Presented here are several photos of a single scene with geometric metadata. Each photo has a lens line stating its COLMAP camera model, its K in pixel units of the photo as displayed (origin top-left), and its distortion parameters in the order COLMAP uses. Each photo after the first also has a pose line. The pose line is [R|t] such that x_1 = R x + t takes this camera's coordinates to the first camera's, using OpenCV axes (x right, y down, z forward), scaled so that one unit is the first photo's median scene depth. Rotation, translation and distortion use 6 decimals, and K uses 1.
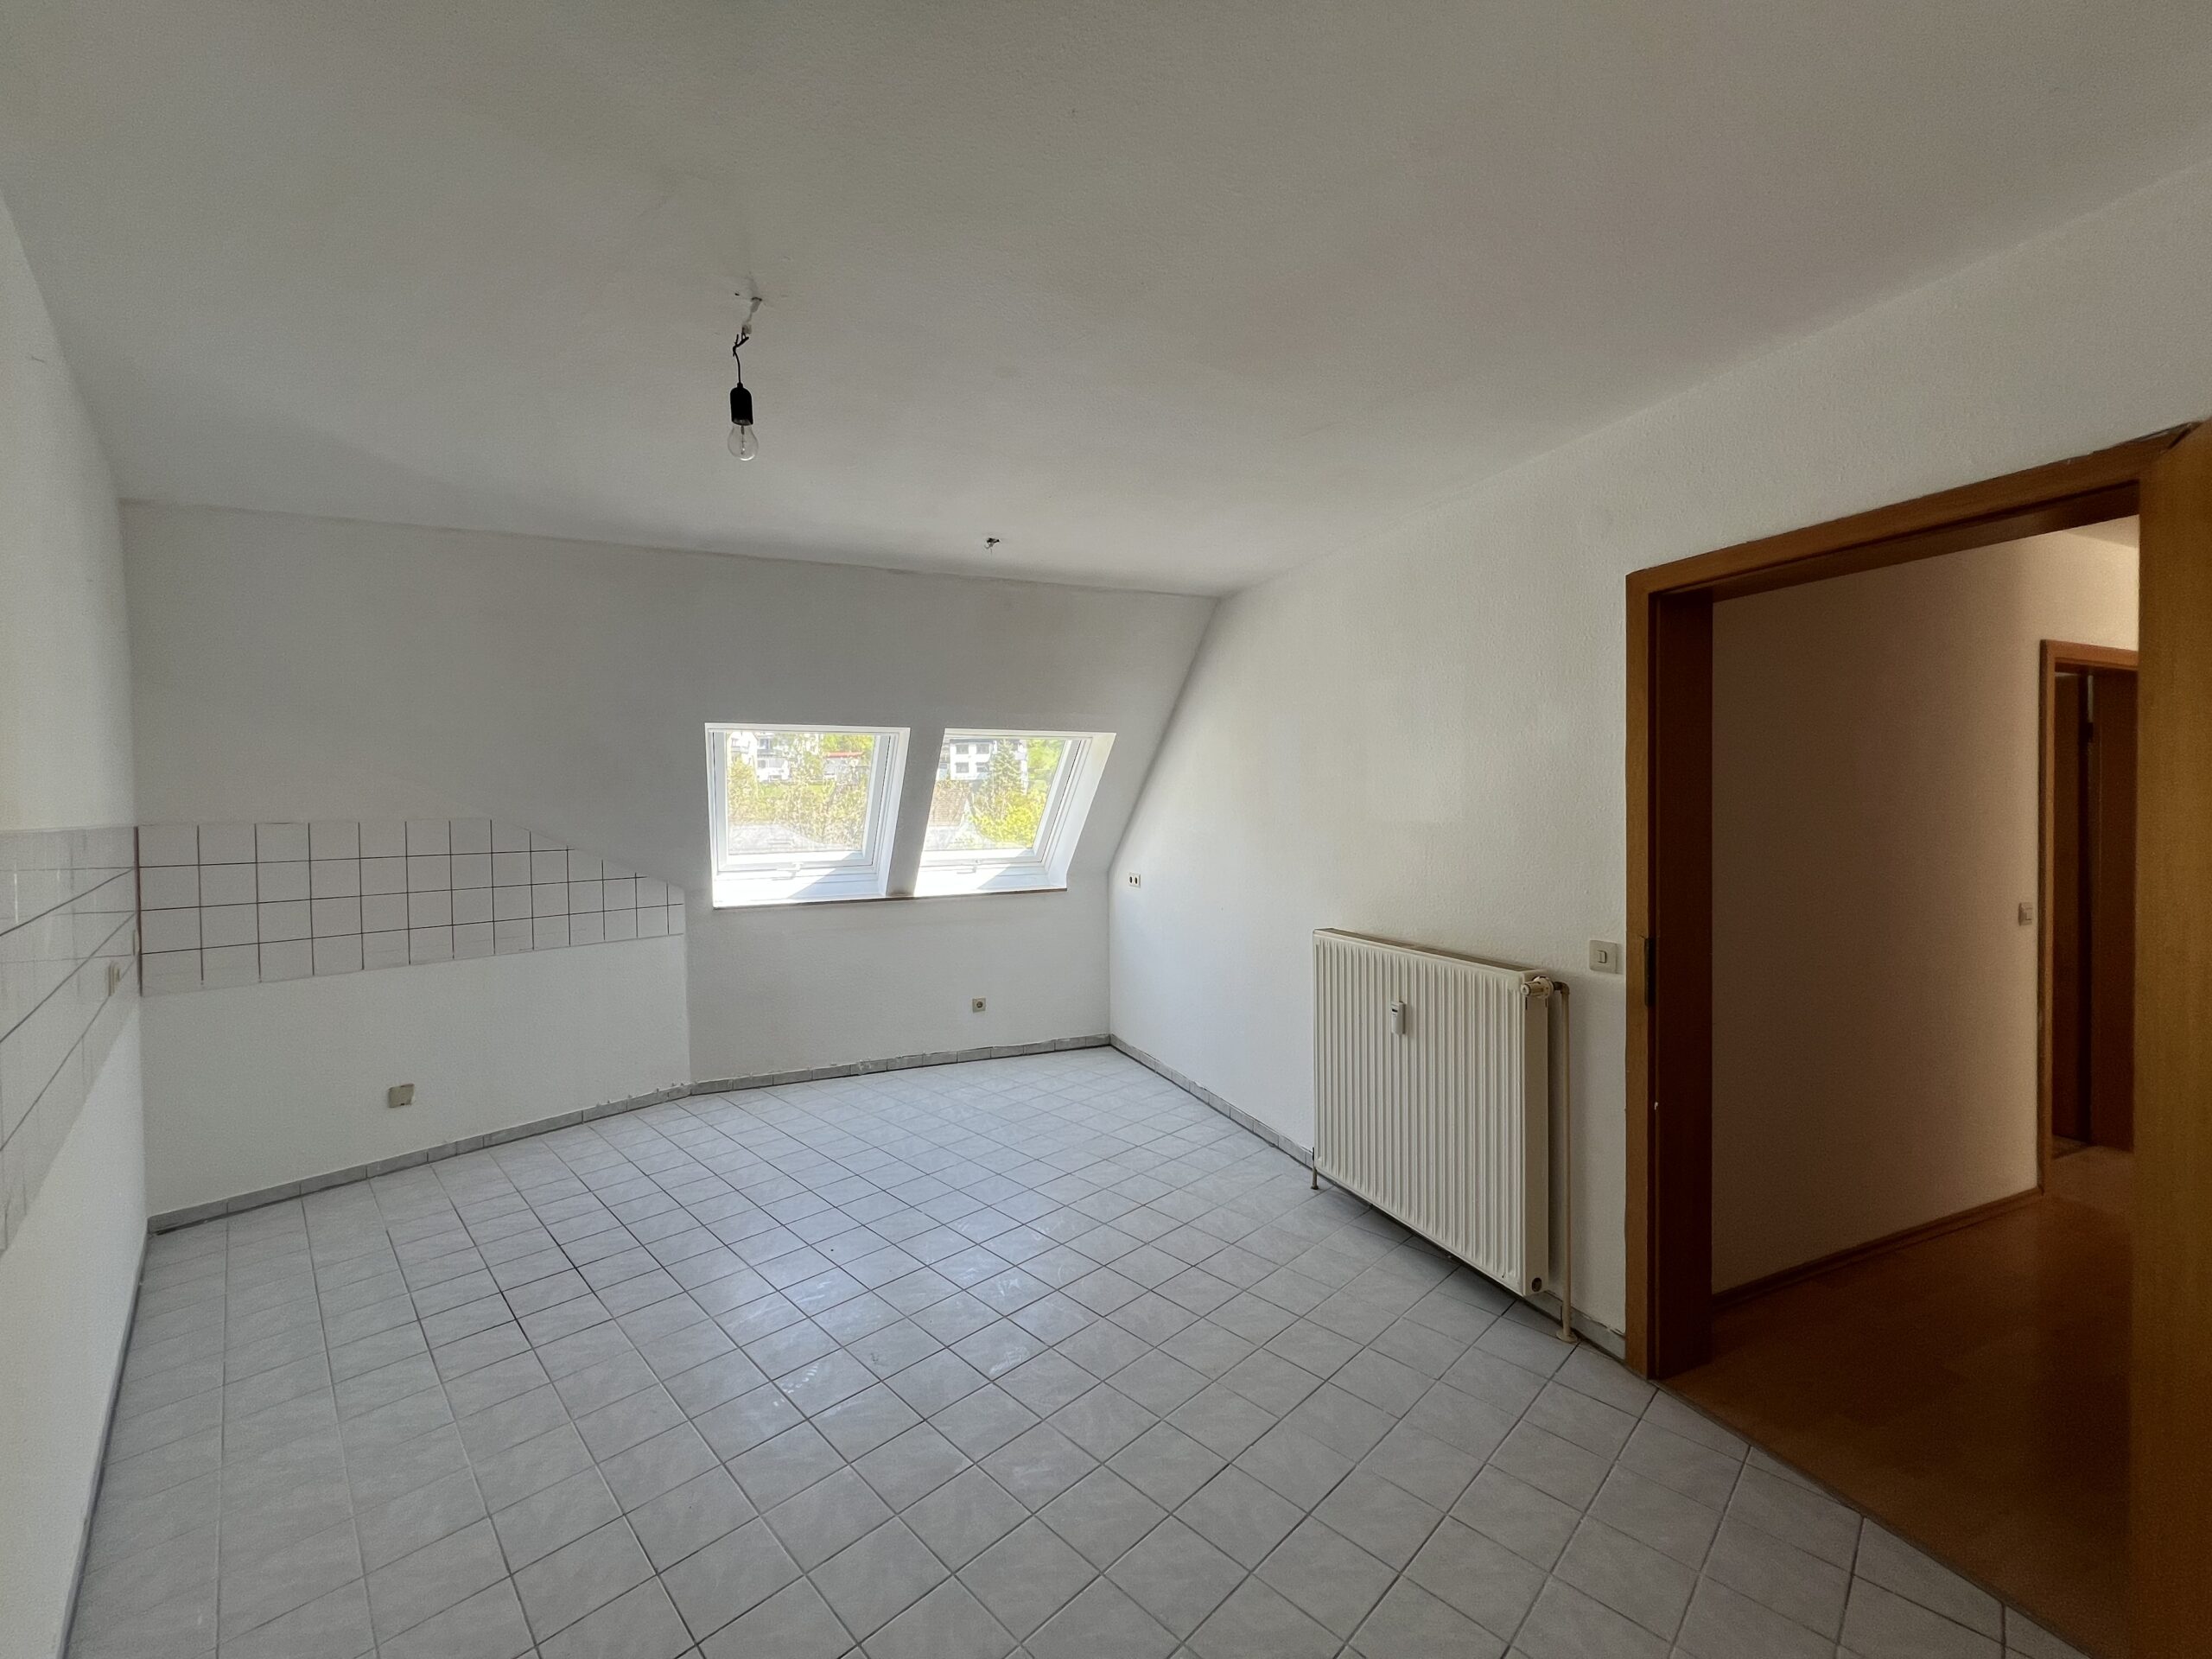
lens RADIAL K [[885.0, 0, 1098.9], [0, 885.0, 822.6], [0, 0, 1]] dist [-0.004022, 0.001013]
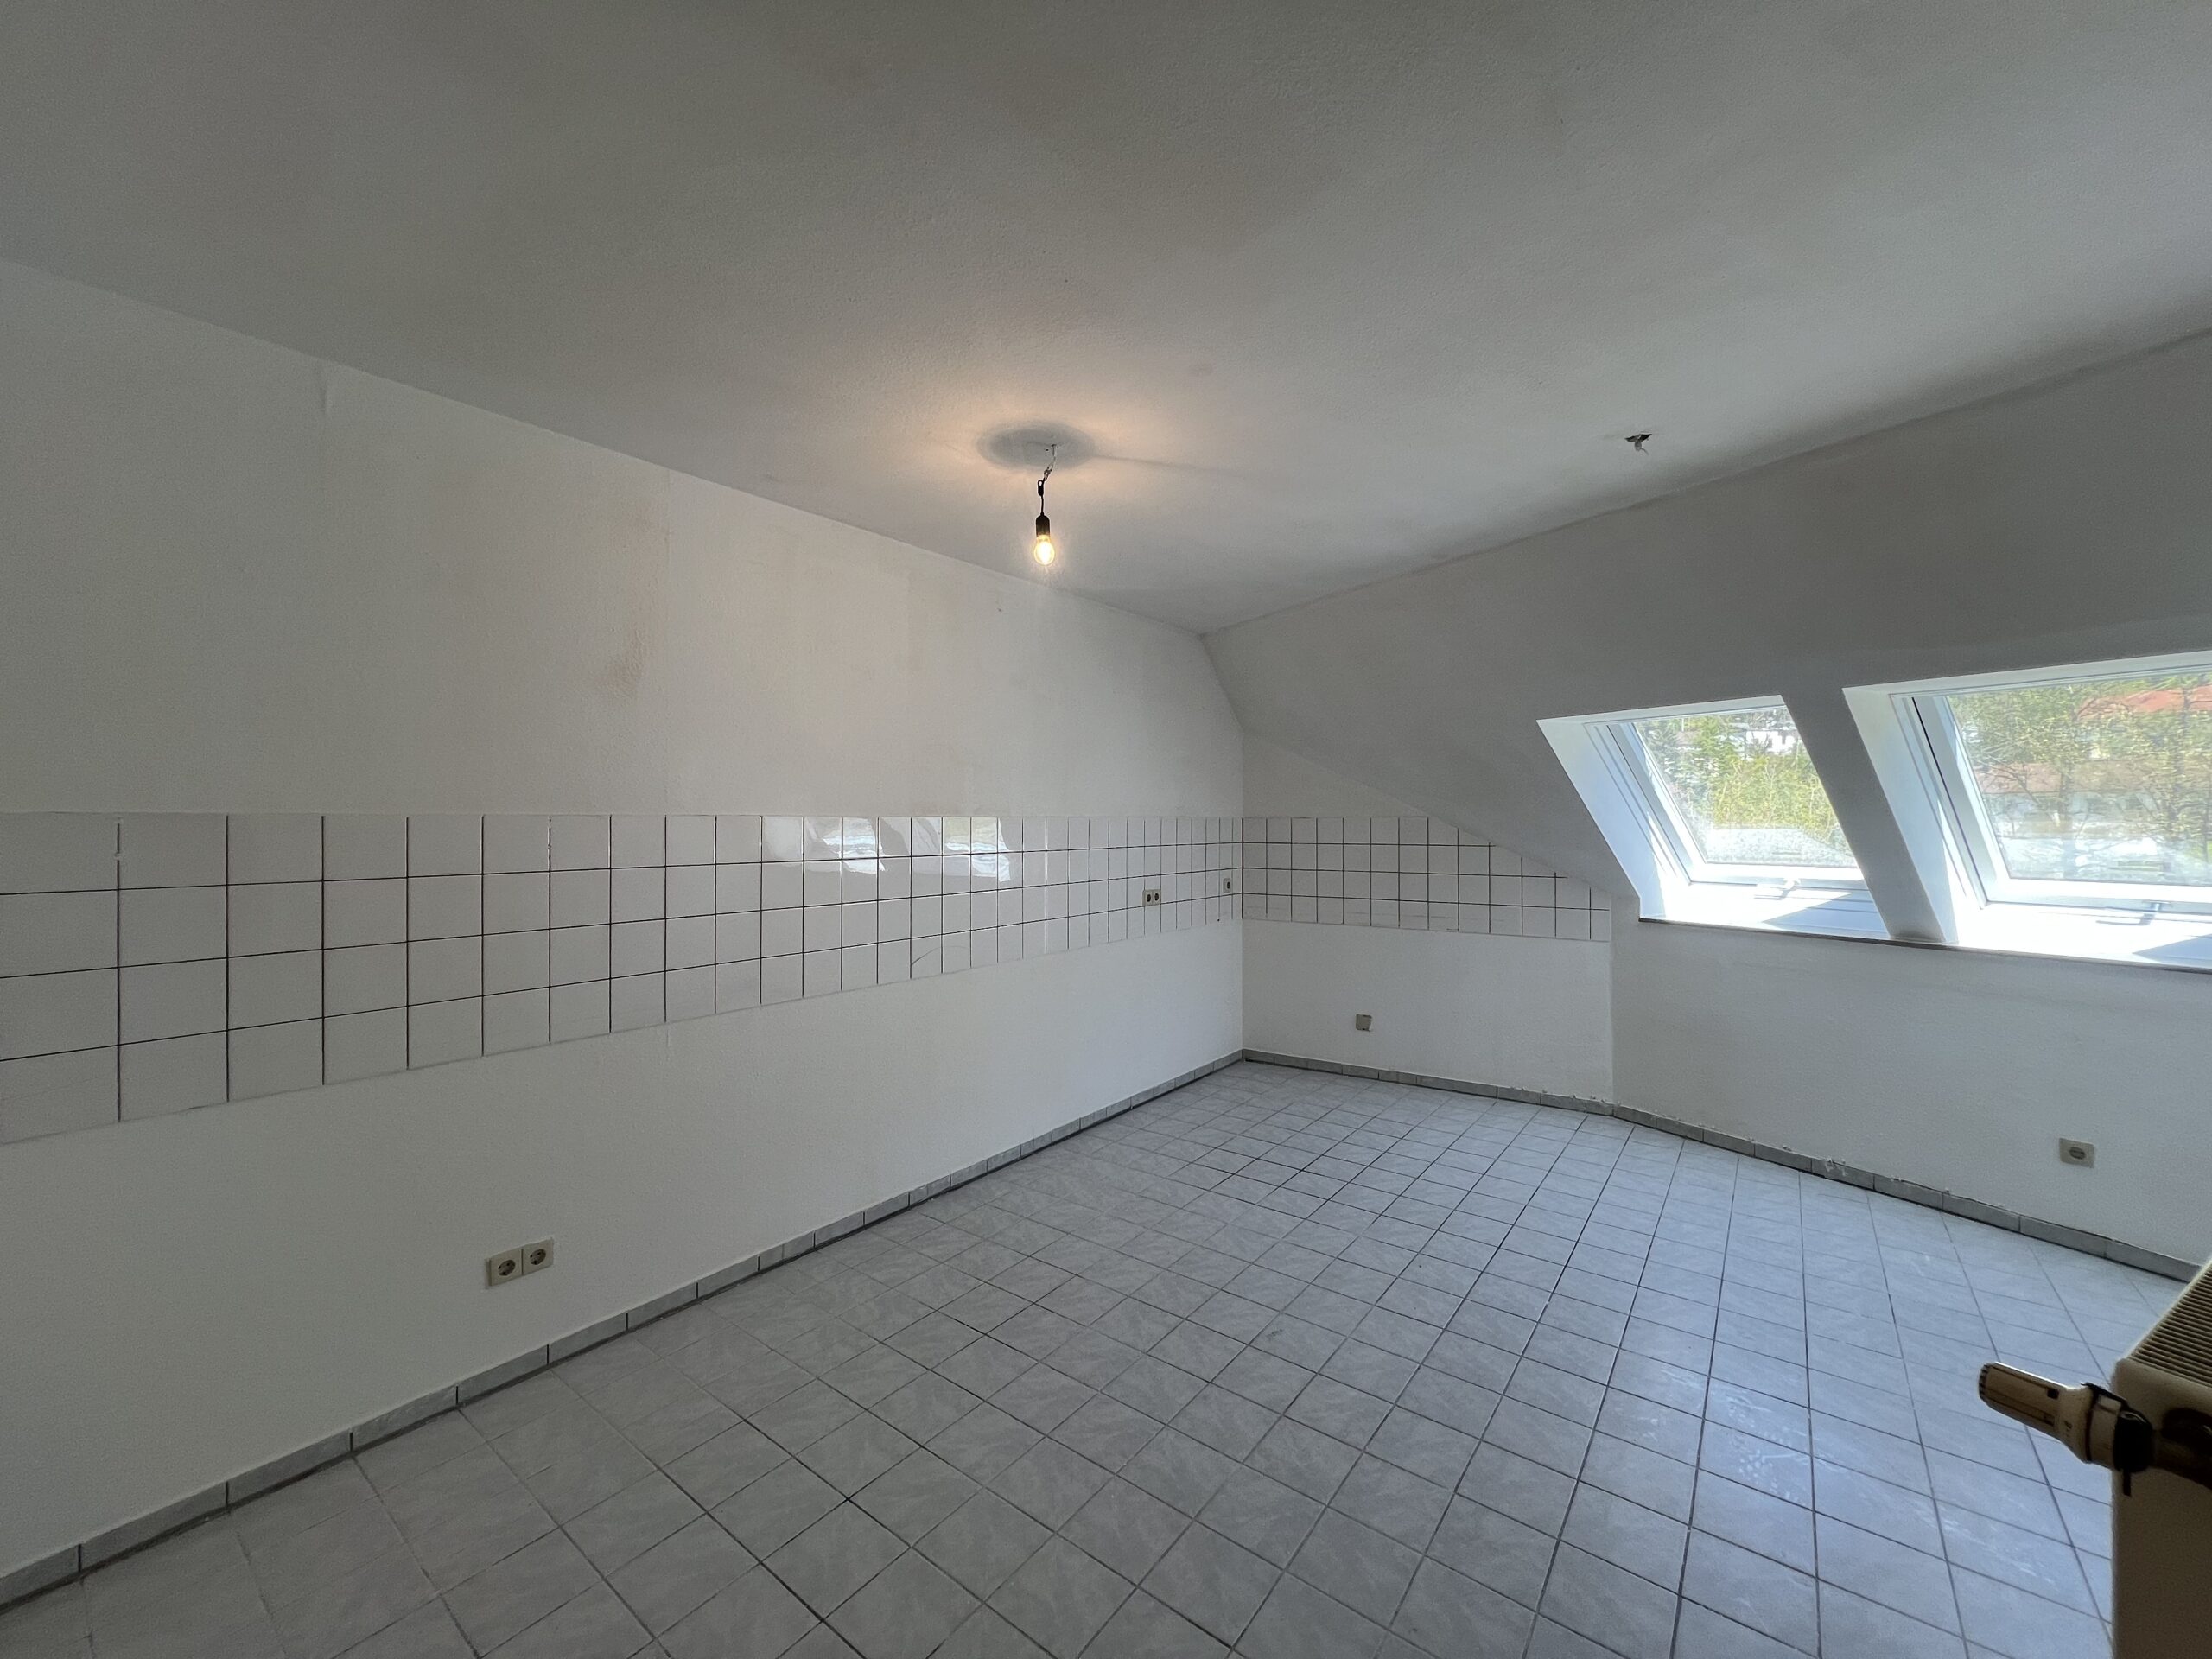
lens RADIAL K [[885.0, 0, 1098.9], [0, 885.0, 822.6], [0, 0, 1]] dist [-0.004022, 0.001013]
pose [[0.135059, 0.015368, -0.990718, 0.401589], [-0.018503, 0.999744, 0.012985, -0.003481], [0.990665, 0.016577, 0.135309, 0.346167]]
